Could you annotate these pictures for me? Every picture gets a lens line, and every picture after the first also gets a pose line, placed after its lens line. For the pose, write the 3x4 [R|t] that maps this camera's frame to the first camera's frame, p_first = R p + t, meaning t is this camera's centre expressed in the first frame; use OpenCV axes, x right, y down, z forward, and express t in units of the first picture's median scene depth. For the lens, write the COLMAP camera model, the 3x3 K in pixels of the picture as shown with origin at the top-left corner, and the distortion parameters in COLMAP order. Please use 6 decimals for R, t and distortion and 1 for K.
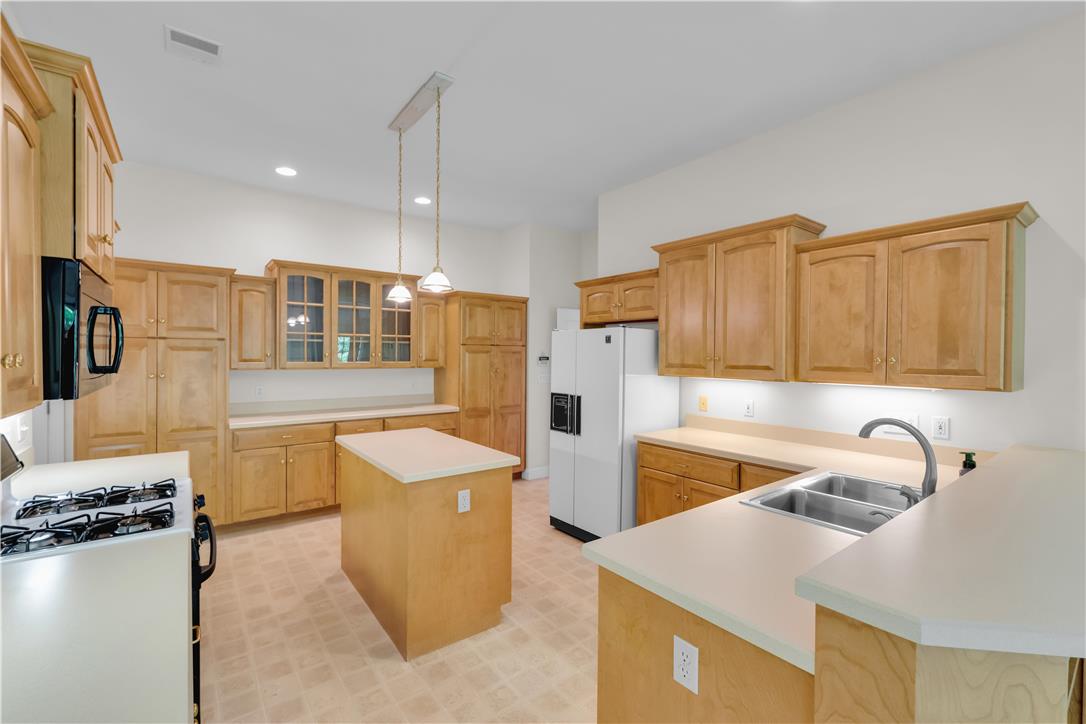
lens RADIAL K [[456.8, 0, 521.9], [0, 456.8, 358.0], [0, 0, 1]] dist [-0.000857, -0.000055]
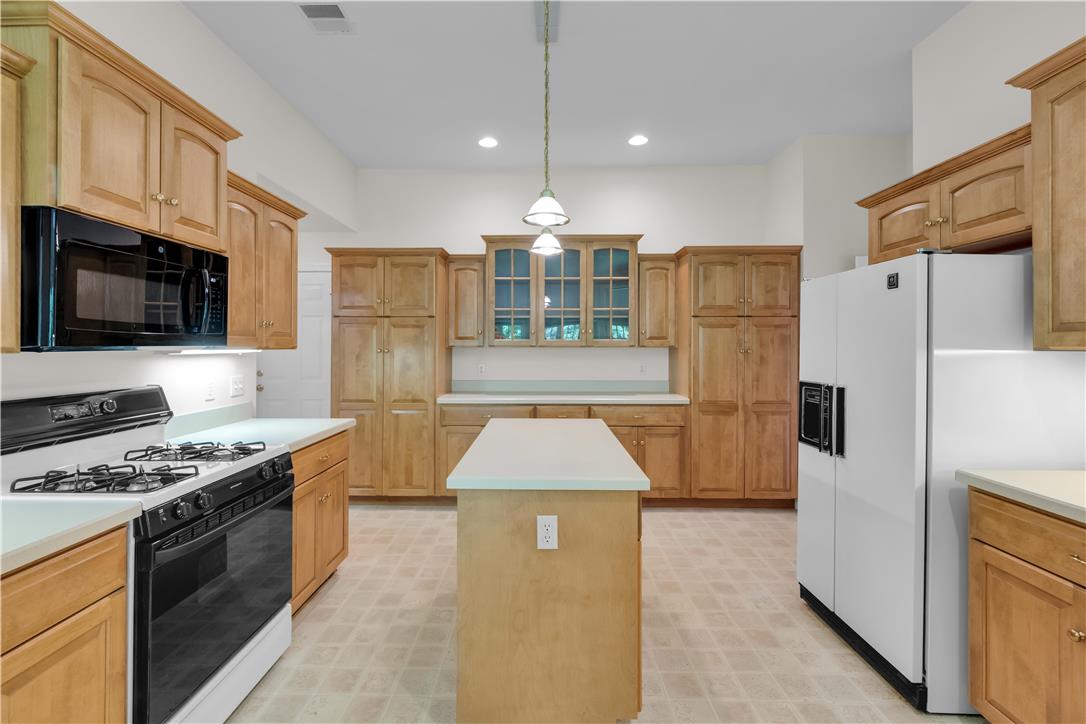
lens RADIAL K [[464.5, 0, 539.6], [0, 464.5, 342.3], [0, 0, 1]] dist [0.000534, -0.000390]
pose [[0.797079, -0.011120, -0.603773, 0.167698], [0.000480, 0.999842, -0.017780, 0.034624], [0.603875, 0.013882, 0.796958, 0.292559]]
